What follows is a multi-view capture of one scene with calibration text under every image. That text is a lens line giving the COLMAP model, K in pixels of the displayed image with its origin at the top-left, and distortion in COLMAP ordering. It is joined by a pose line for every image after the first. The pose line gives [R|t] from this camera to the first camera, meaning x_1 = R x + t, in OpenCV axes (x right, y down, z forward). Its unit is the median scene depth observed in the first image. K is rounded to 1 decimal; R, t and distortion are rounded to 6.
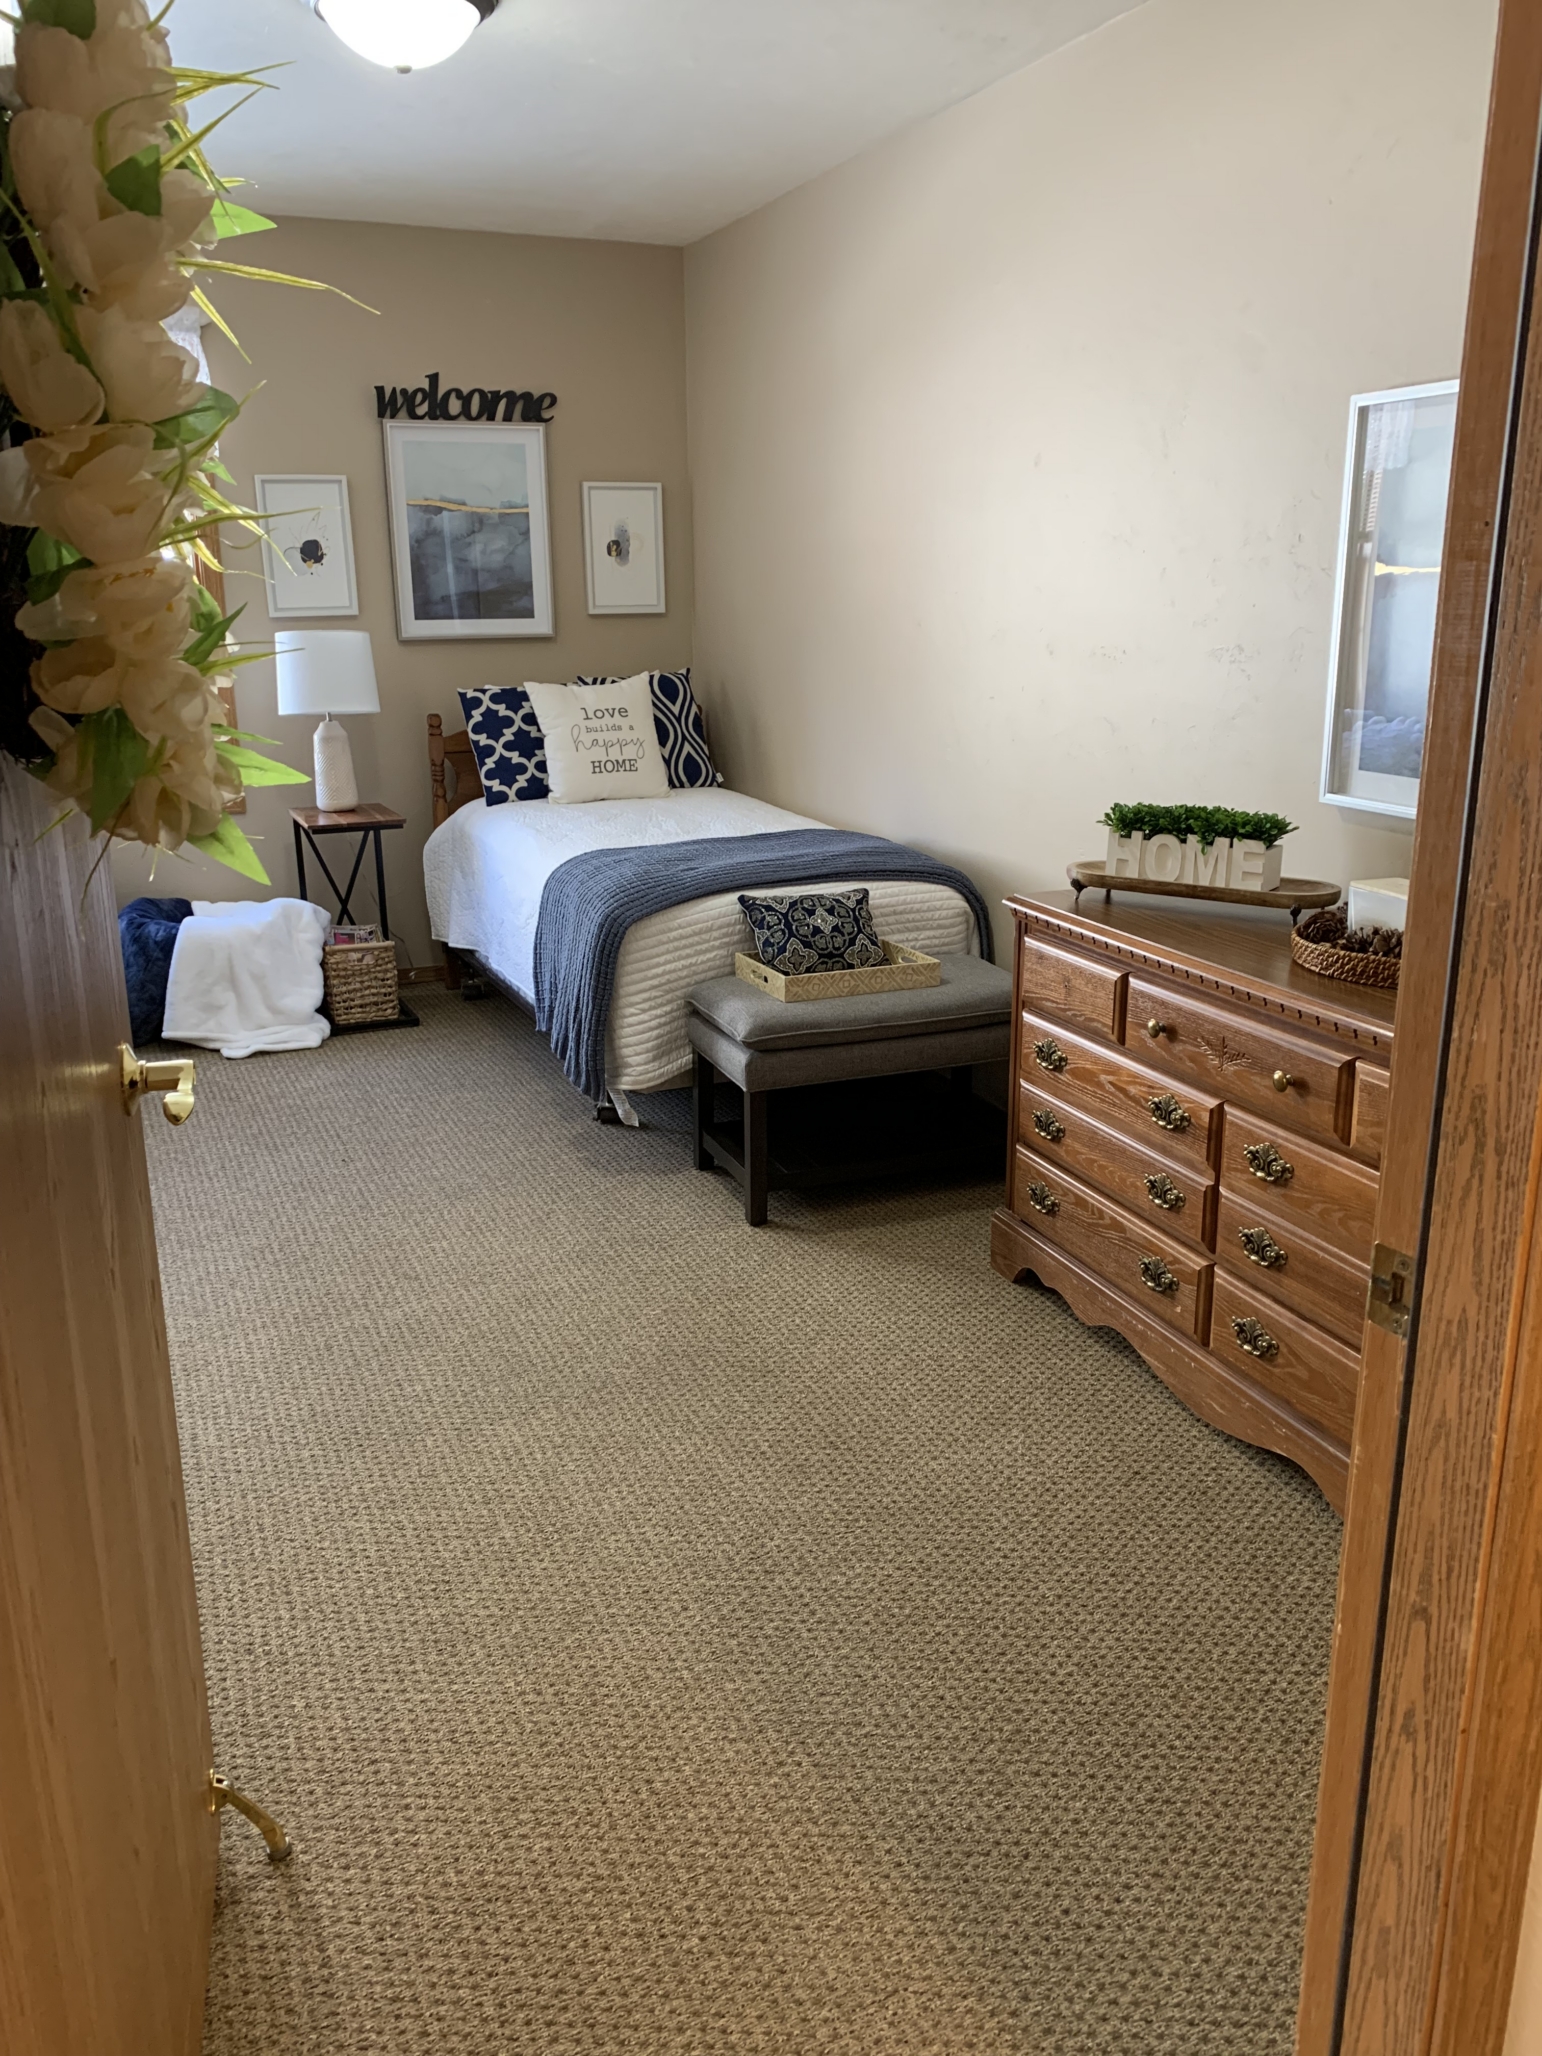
lens RADIAL K [[1625.9, 0, 830.9], [0, 1625.9, 1025.9], [0, 0, 1]] dist [0.154038, -0.452281]
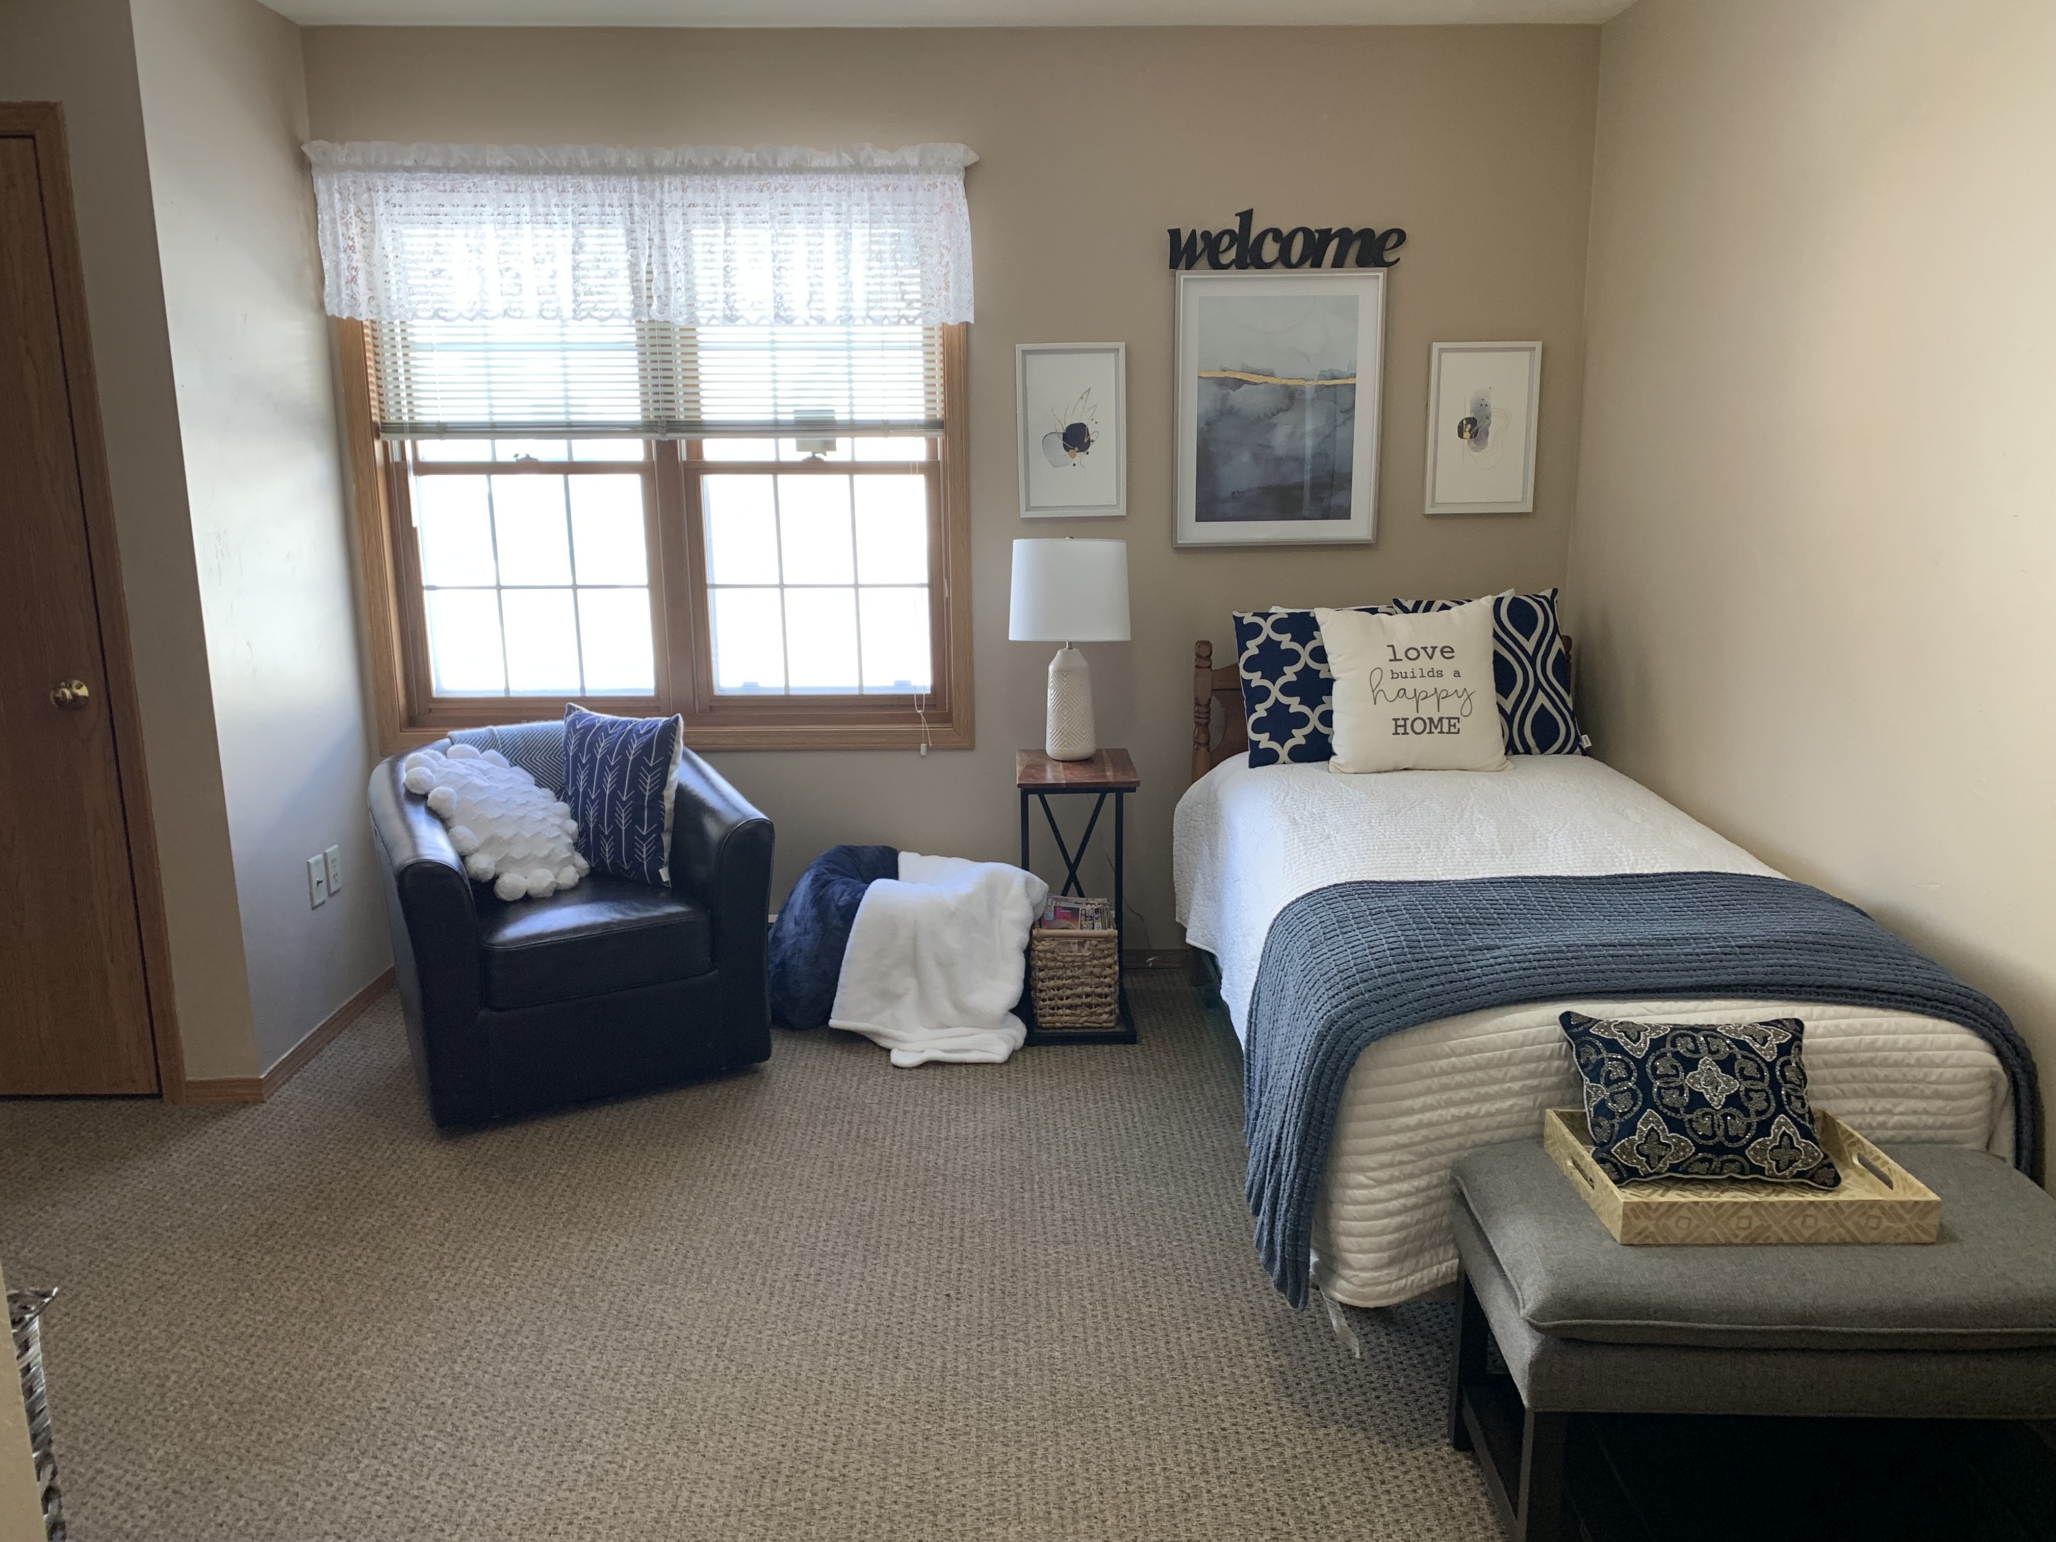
lens RADIAL K [[1625.9, 0, 1028.0], [0, 1625.9, 771.0], [0, 0, 1]] dist [0.154038, -0.452281]
pose [[0.911133, 0.081948, -0.403884, 0.000762], [-0.108795, 0.993093, -0.043934, -0.088582], [0.397494, 0.083970, 0.913755, 0.273477]]
